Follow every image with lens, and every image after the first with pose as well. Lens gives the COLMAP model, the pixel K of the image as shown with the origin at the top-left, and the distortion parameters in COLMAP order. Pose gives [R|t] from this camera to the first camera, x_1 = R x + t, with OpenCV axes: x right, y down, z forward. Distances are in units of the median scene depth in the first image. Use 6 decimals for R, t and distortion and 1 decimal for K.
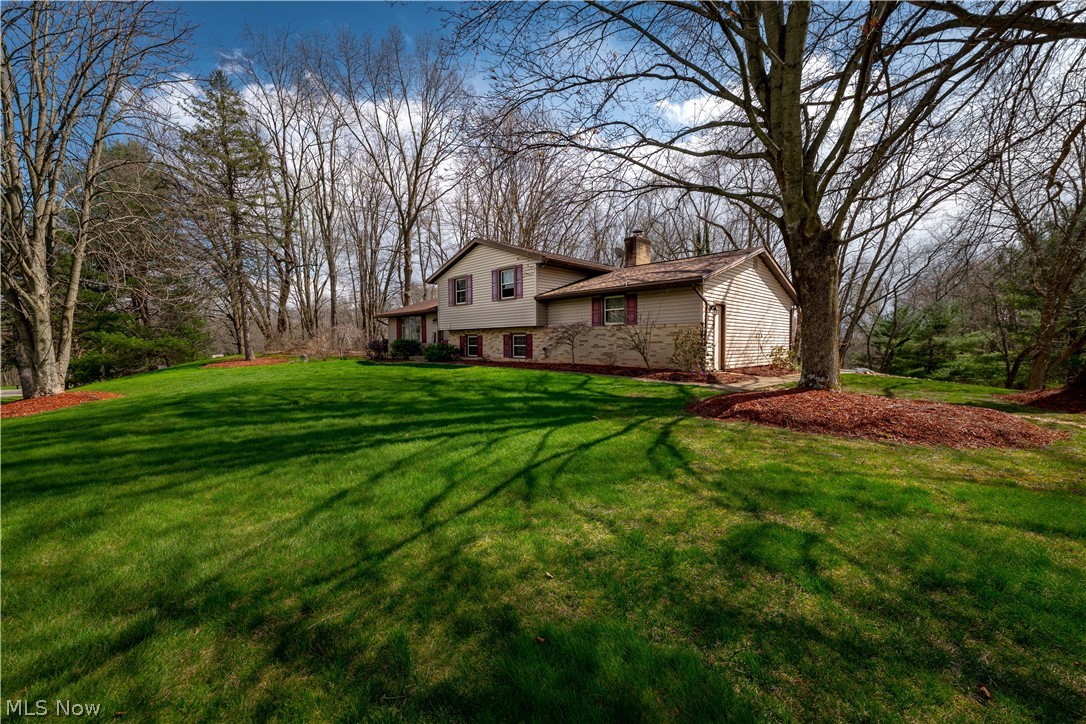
lens RADIAL K [[448.1, 0, 542.9], [0, 448.1, 365.8], [0, 0, 1]] dist [-0.001089, -0.000022]
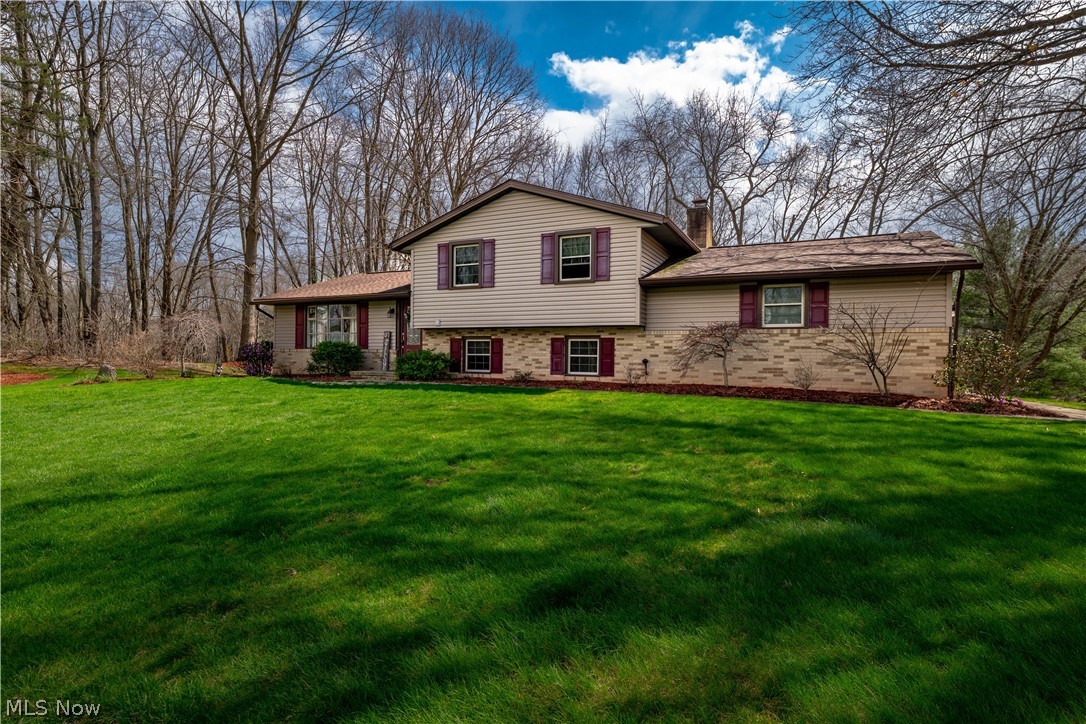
lens RADIAL K [[558.8, 0, 543.2], [0, 558.8, 358.9], [0, 0, 1]] dist [-0.004340, -0.000154]
pose [[0.941007, 0.011458, 0.338192, -0.365104], [0.001576, 0.999267, -0.038240, -0.010083], [-0.338382, 0.036517, 0.940300, 0.270712]]
